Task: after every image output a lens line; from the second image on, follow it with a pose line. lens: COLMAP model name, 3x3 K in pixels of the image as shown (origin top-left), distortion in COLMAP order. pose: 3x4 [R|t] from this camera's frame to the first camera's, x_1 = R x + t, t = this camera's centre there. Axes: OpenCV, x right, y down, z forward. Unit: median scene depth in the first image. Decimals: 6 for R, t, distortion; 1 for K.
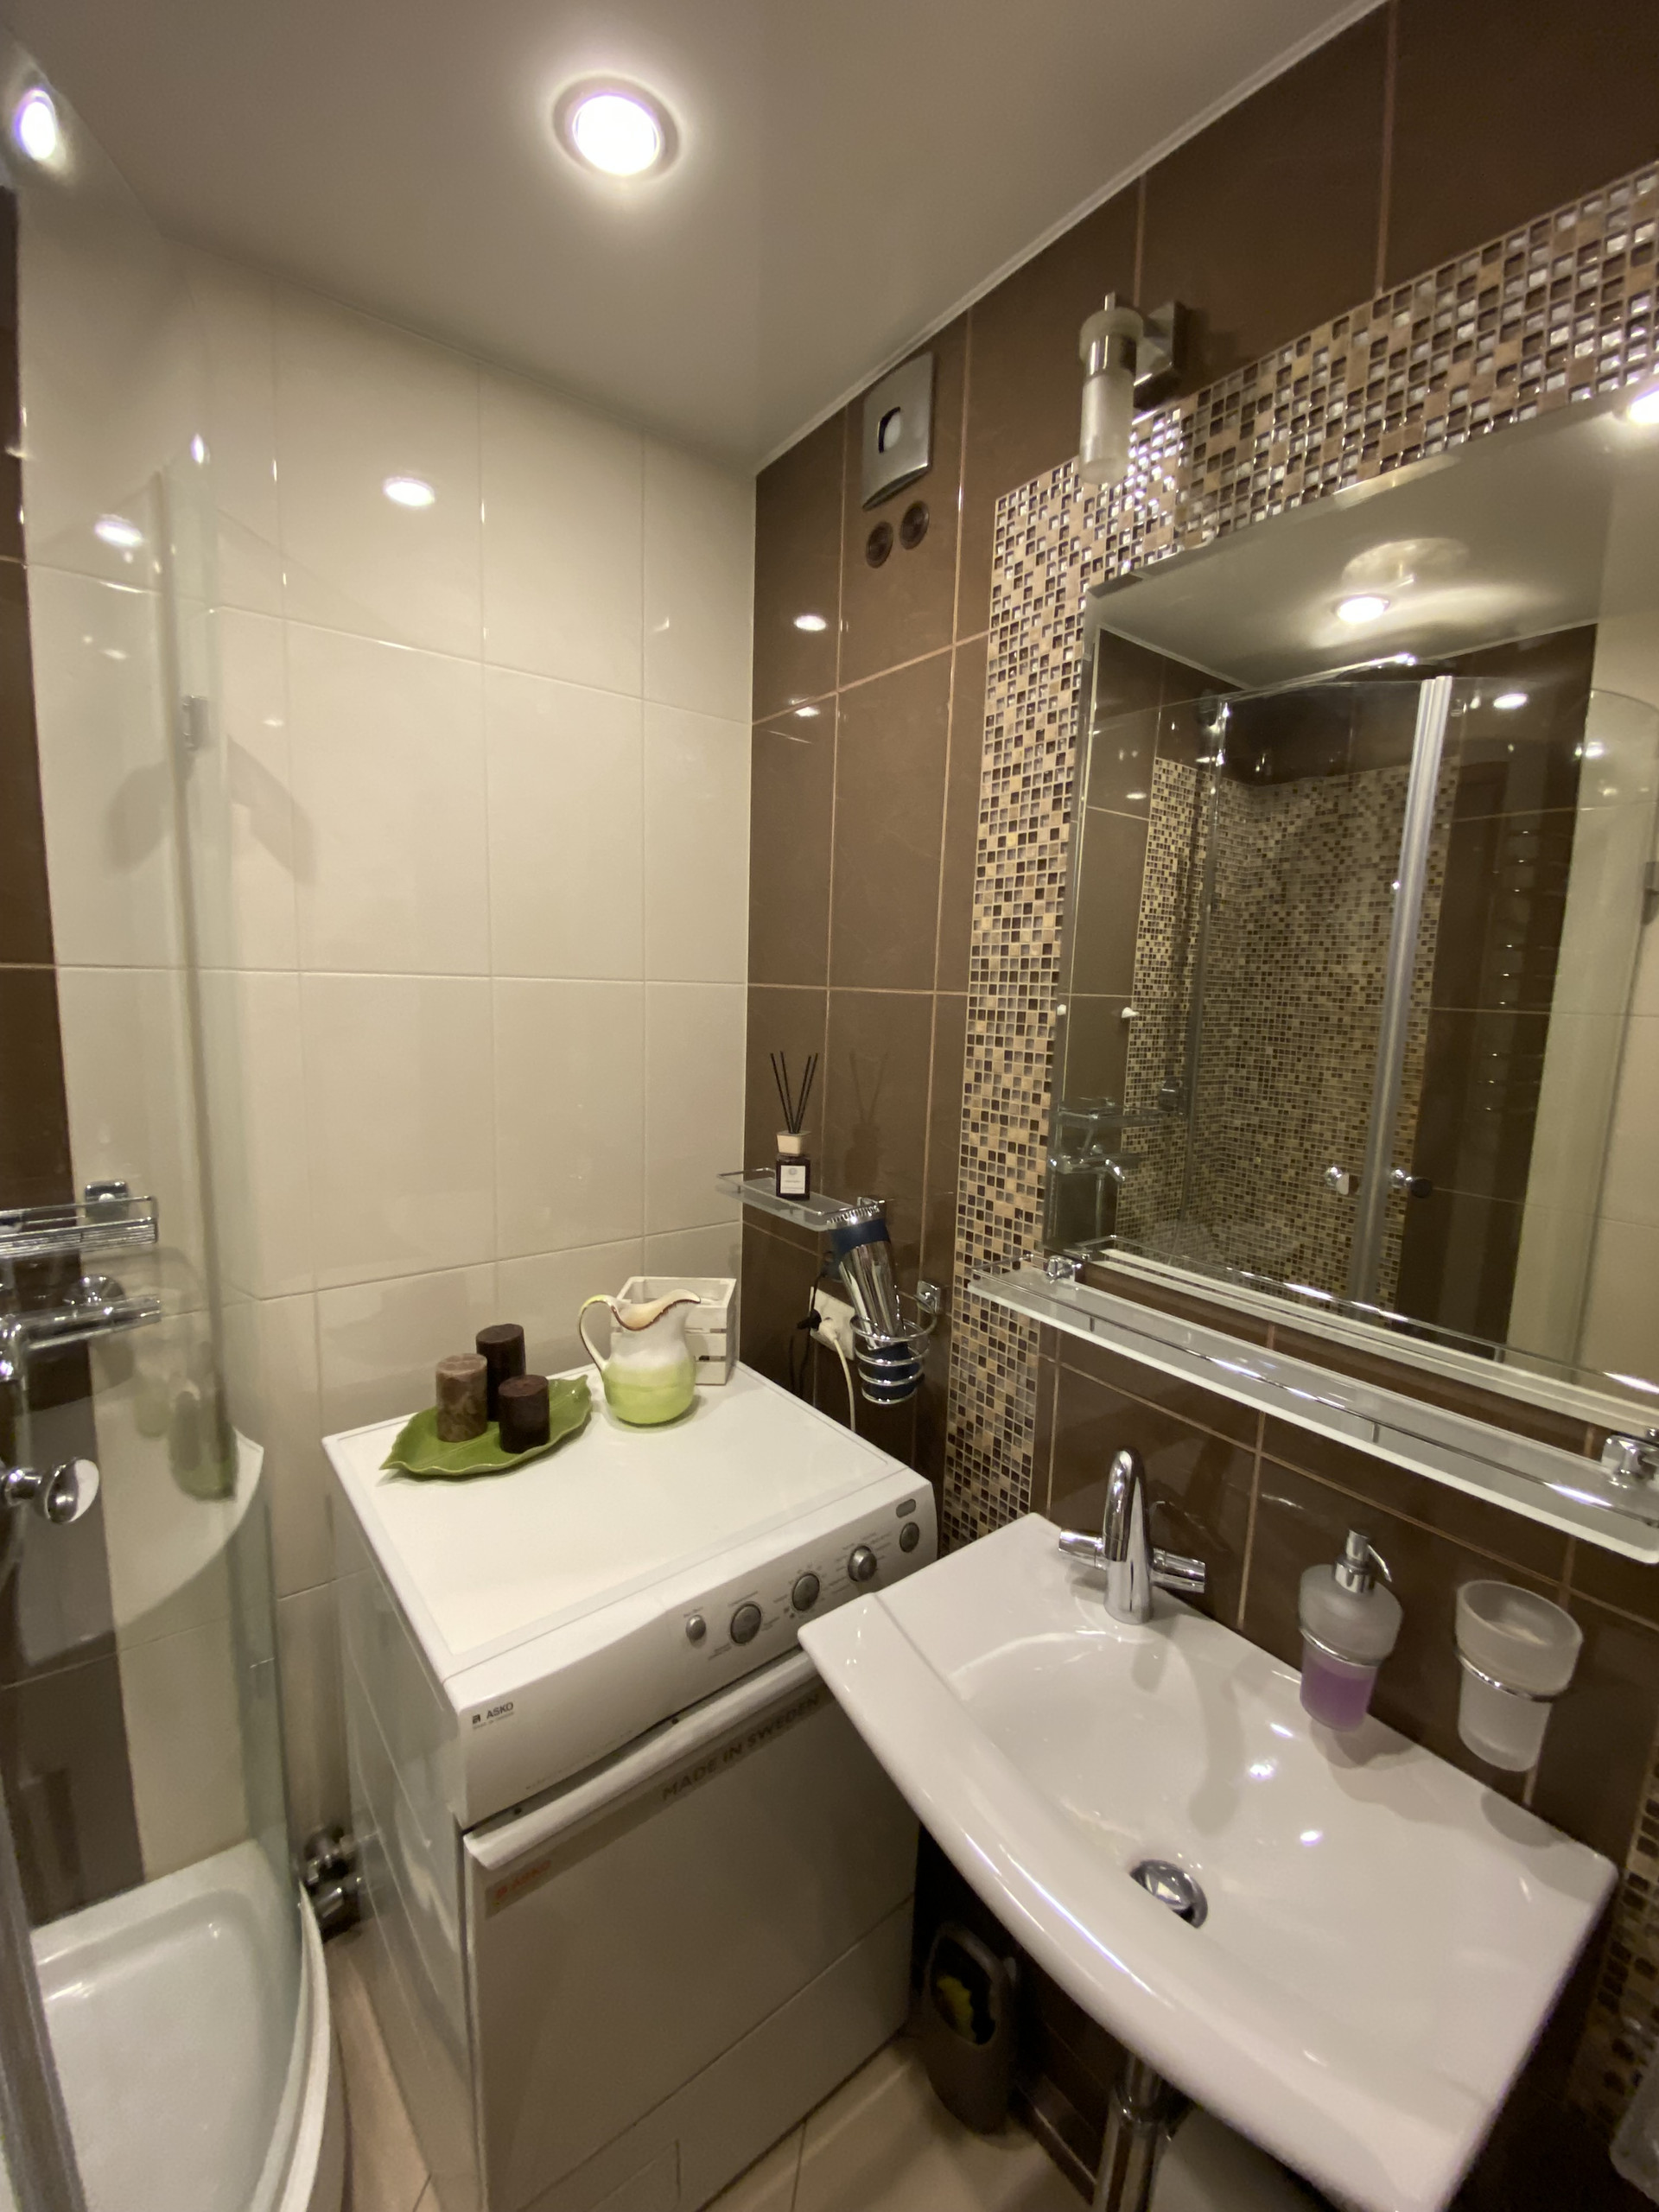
lens RADIAL K [[884.1, 0, 829.5], [0, 884.1, 1106.0], [0, 0, 1]] dist [0.030138, -0.026840]
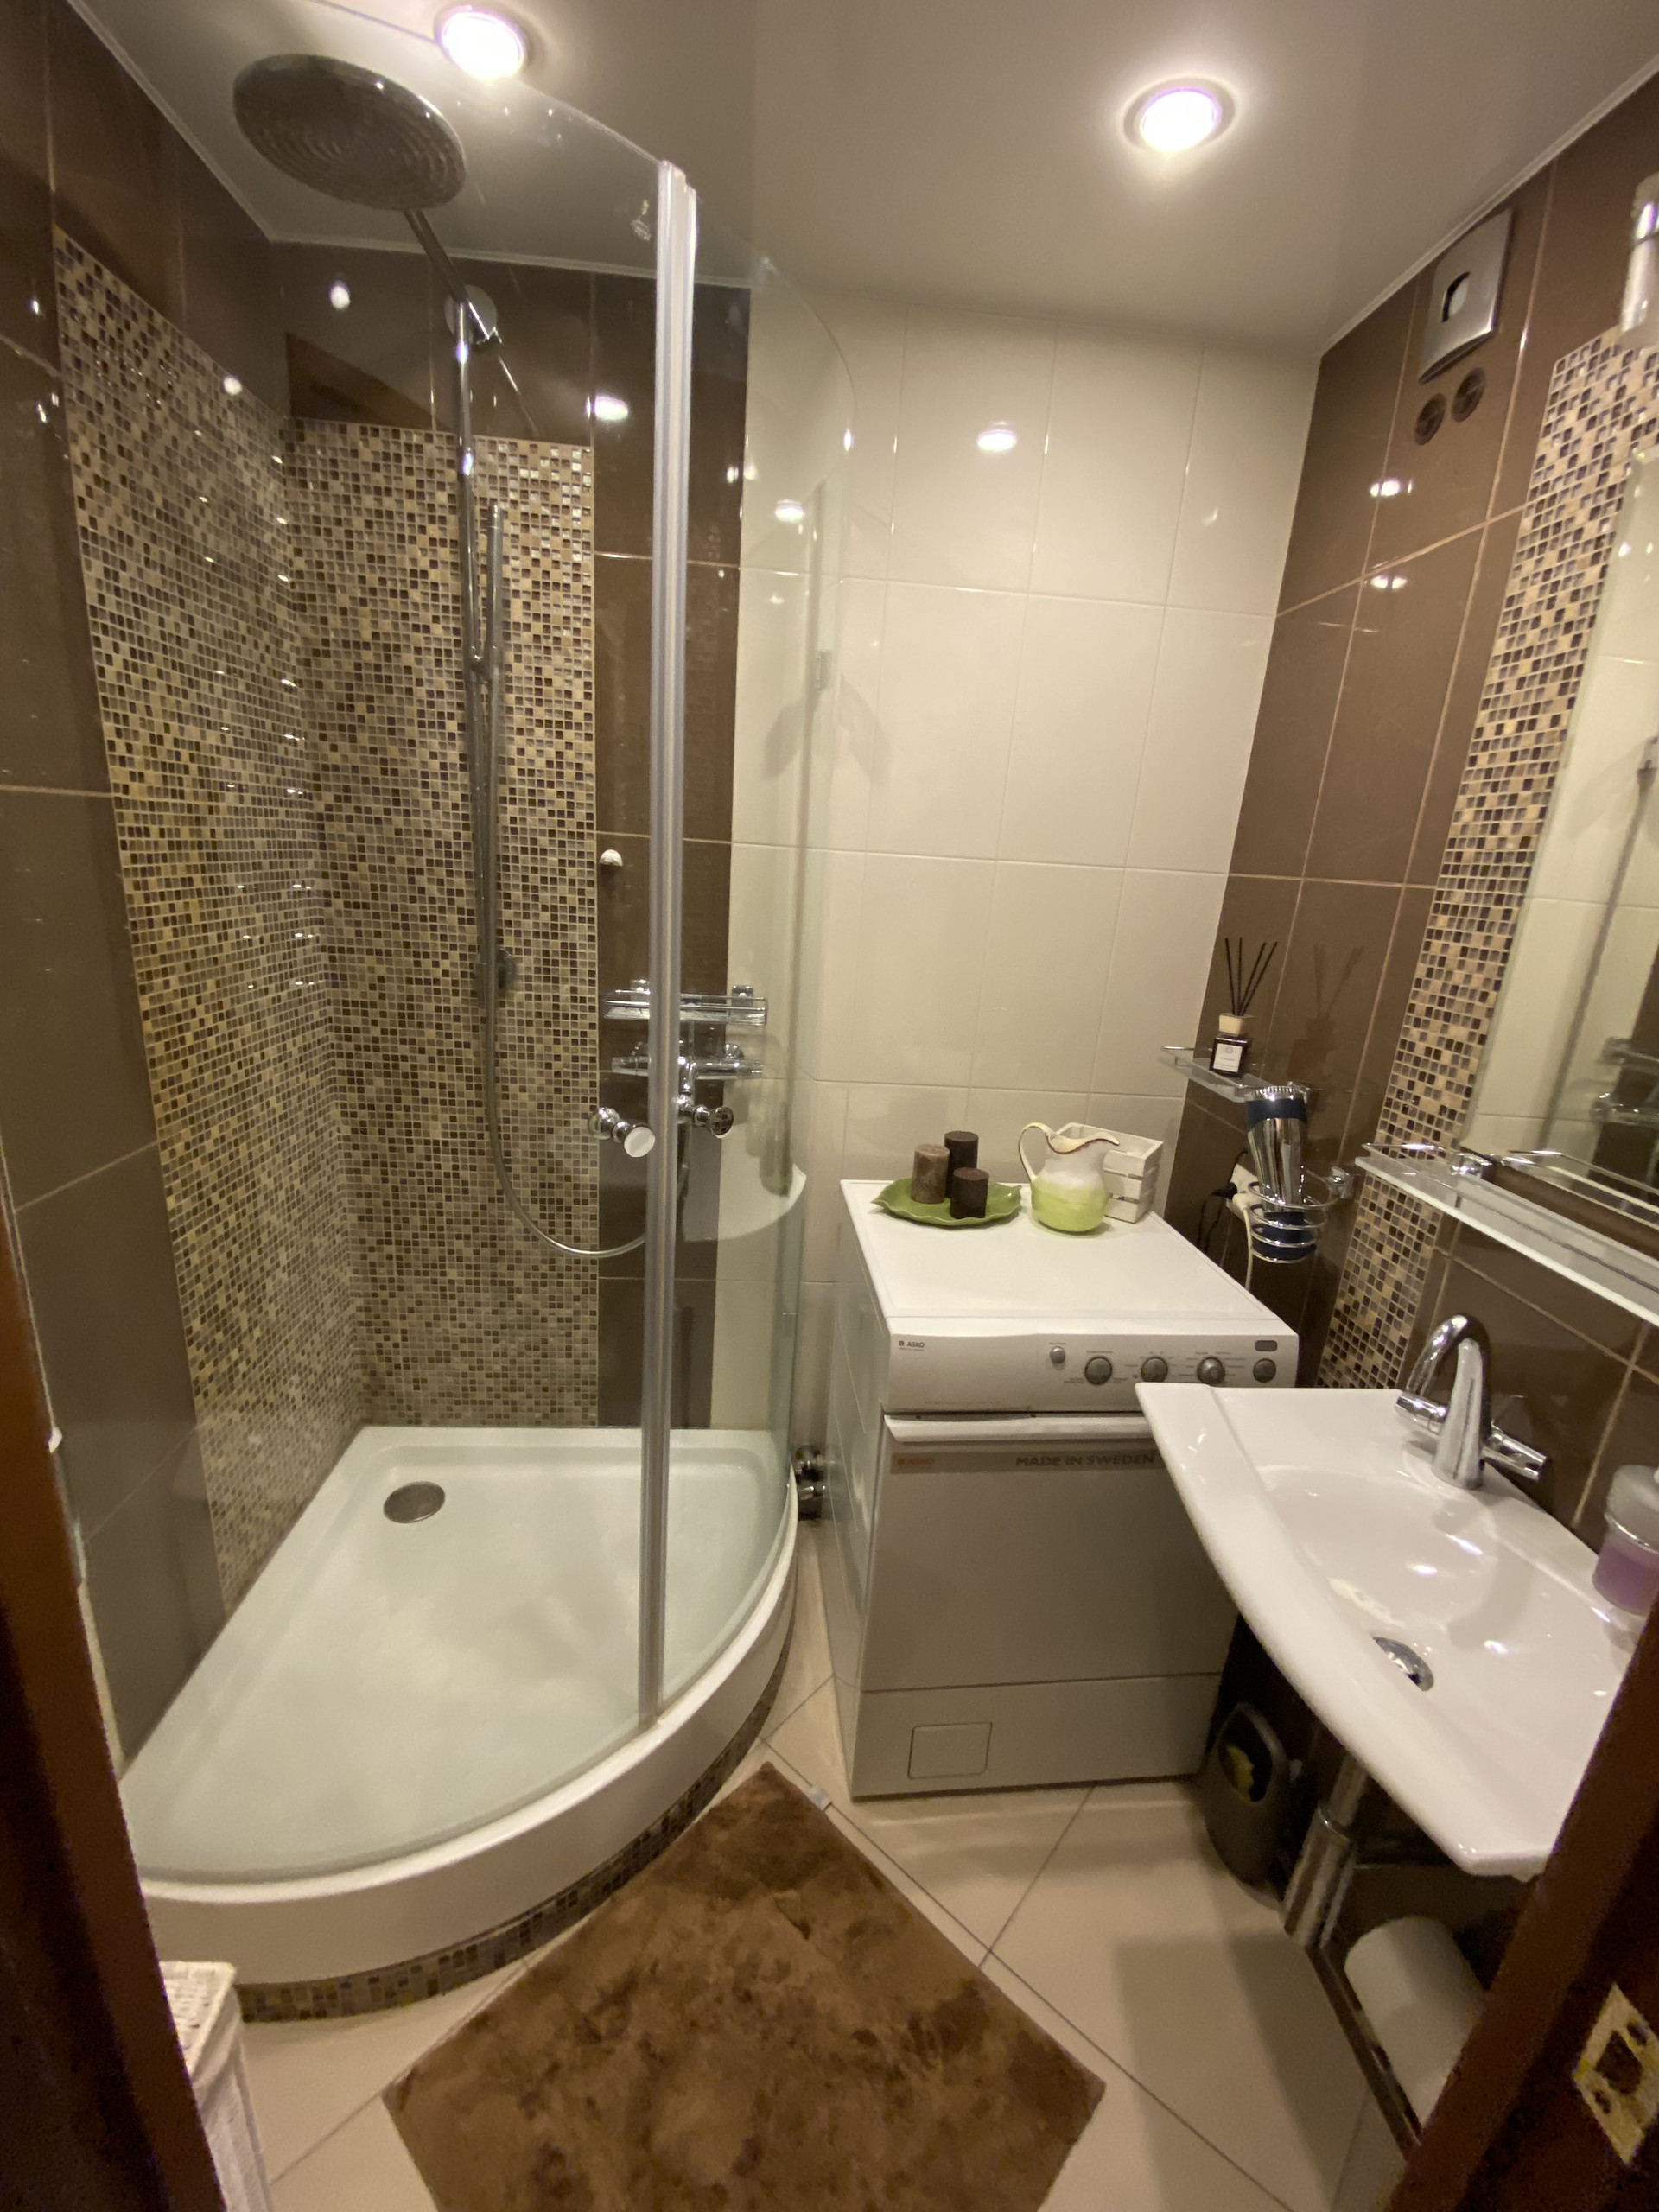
lens RADIAL K [[884.1, 0, 829.5], [0, 884.1, 1106.0], [0, 0, 1]] dist [0.030138, -0.026840]
pose [[0.837700, 0.174637, -0.517455, 0.151173], [-0.116284, 0.982804, 0.143438, 0.051564], [0.533607, -0.059986, 0.843603, -0.234086]]
